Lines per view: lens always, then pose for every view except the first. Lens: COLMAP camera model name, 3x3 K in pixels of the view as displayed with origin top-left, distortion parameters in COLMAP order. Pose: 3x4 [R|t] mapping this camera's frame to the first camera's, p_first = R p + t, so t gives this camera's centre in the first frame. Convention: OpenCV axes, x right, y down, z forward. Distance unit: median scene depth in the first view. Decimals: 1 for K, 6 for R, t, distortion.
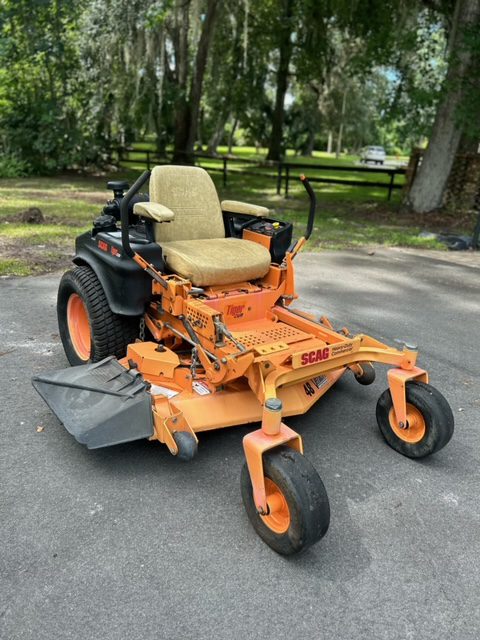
lens RADIAL K [[488.9, 0, 224.4], [0, 488.9, 321.6], [0, 0, 1]] dist [0.007552, -0.002093]
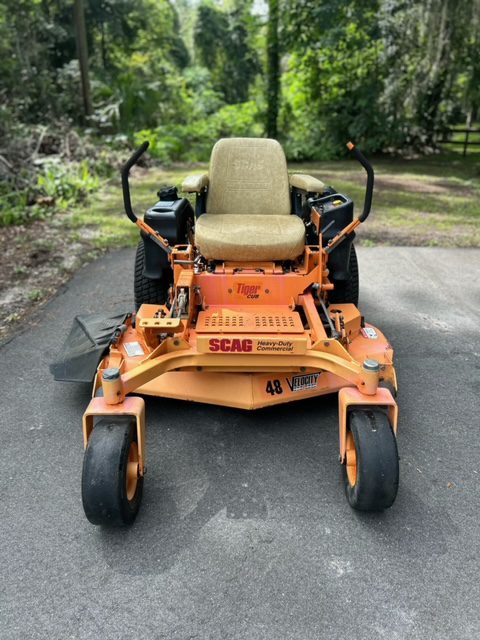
lens RADIAL K [[481.1, 0, 240.0], [0, 481.1, 320.0], [0, 0, 1]] dist [0.004502, -0.003863]
pose [[0.797879, 0.183184, -0.574310, 0.536838], [-0.165932, 0.982646, 0.082902, -0.038825], [0.579530, 0.029151, 0.814429, 0.225350]]
